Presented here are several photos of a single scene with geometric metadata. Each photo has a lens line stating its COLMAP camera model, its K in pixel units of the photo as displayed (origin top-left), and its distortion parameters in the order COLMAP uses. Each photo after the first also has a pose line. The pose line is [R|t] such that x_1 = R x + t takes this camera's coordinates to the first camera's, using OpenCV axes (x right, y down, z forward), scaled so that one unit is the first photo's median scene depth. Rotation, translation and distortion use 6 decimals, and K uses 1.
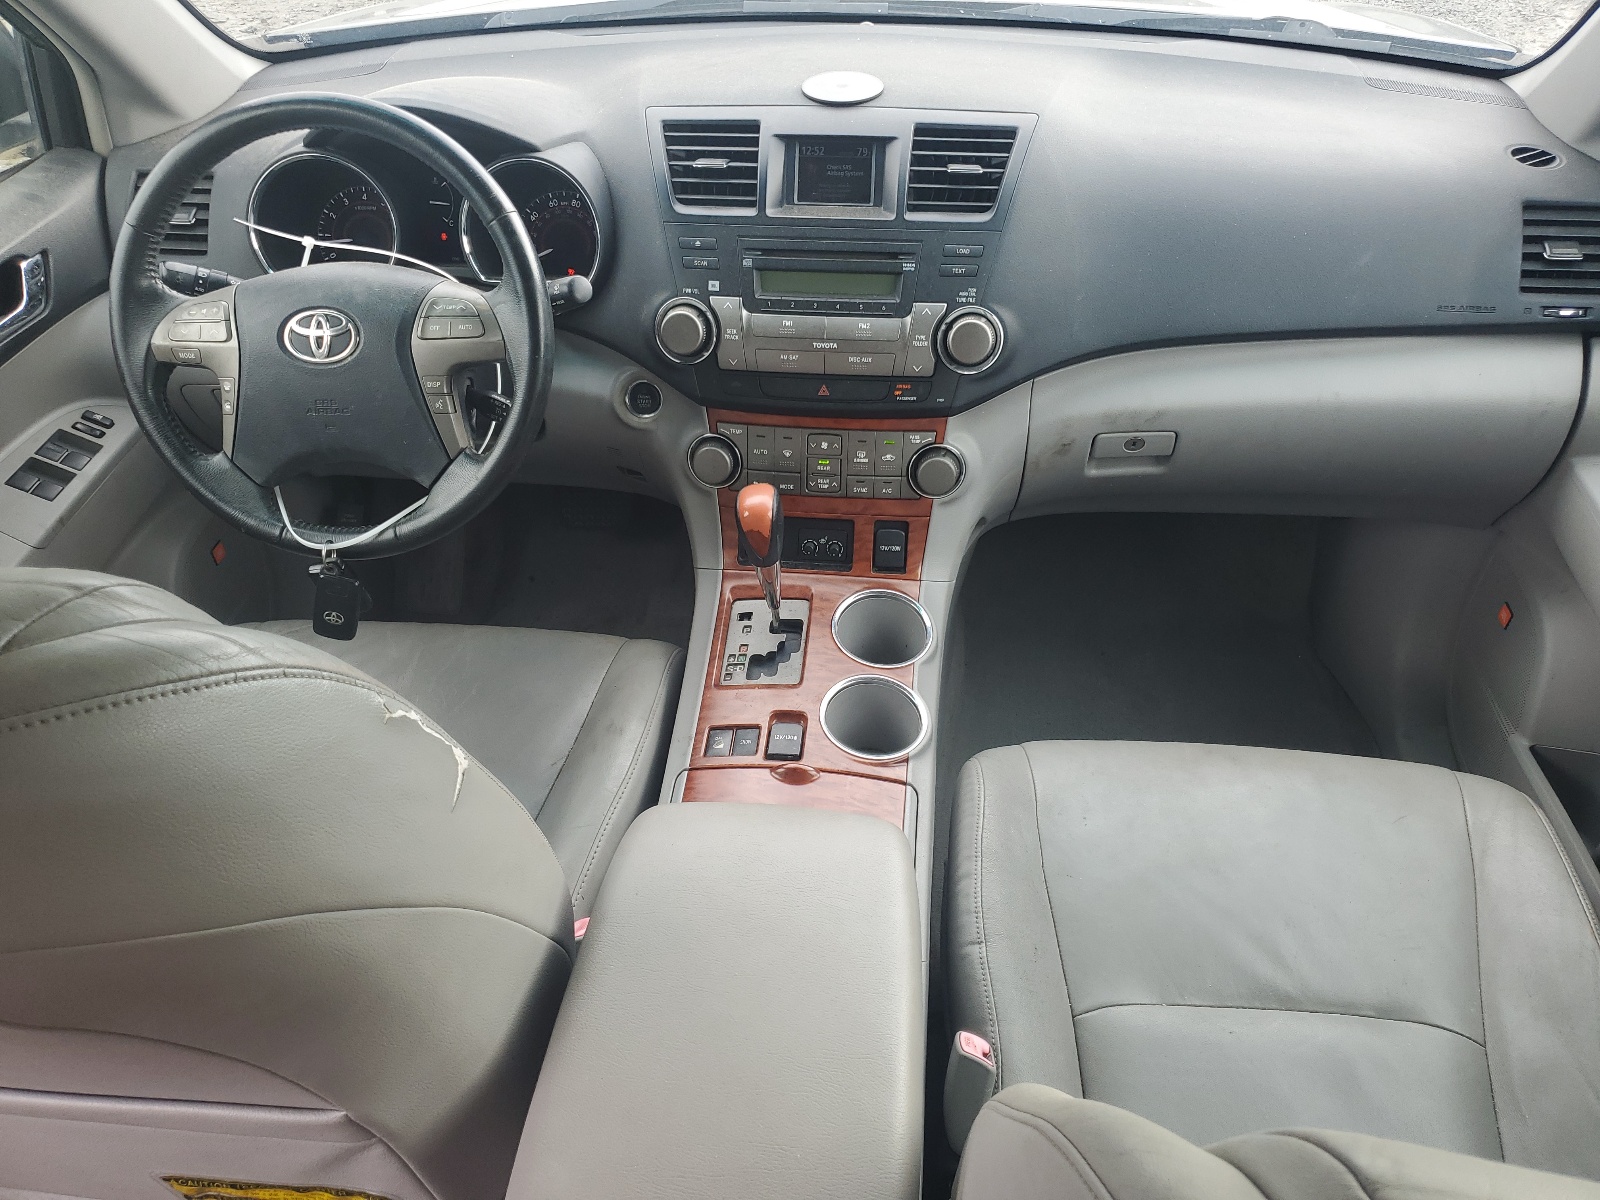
lens RADIAL K [[1210.3, 0, 799.1], [0, 1210.3, 600.4], [0, 0, 1]] dist [0.010177, 0.000729]
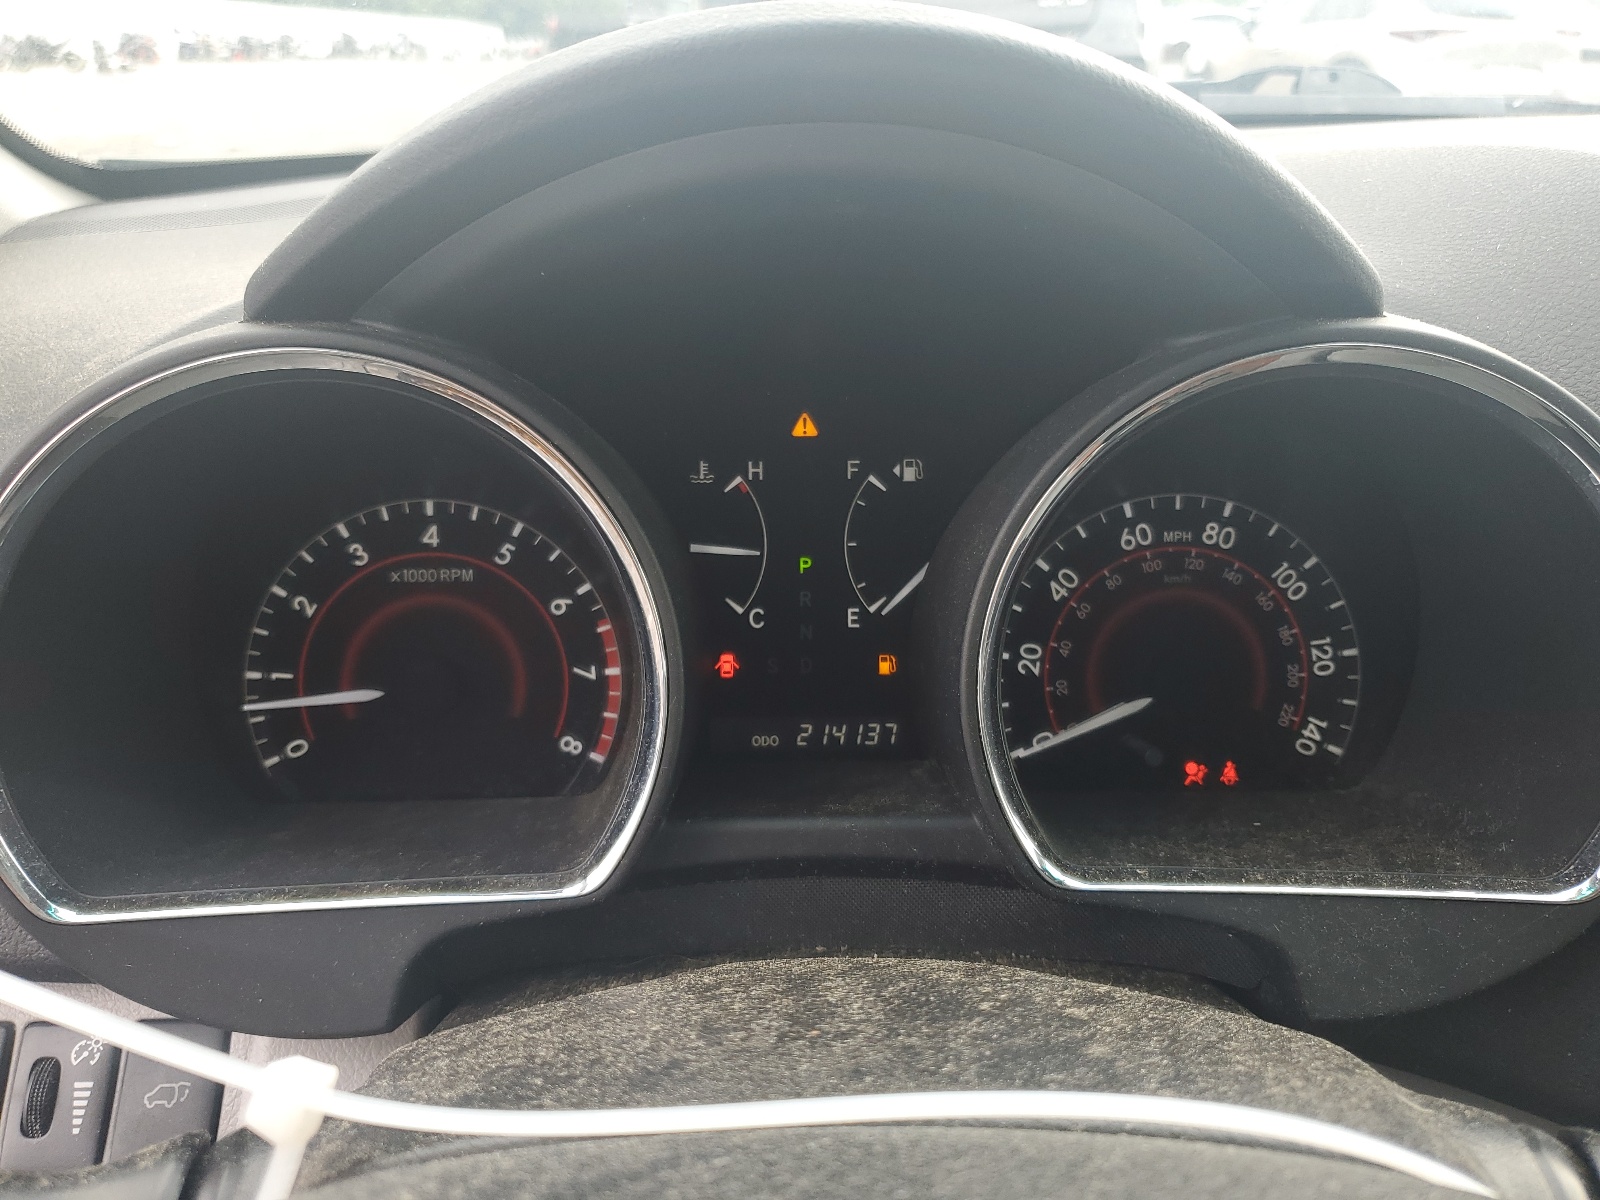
lens RADIAL K [[1210.3, 0, 800.8], [0, 1210.3, 599.8], [0, 0, 1]] dist [0.010177, 0.000729]
pose [[0.992955, -0.035131, 0.113164, -0.310297], [0.062599, 0.966412, -0.249256, -0.249685], [-0.100607, 0.254584, 0.961803, 0.745719]]
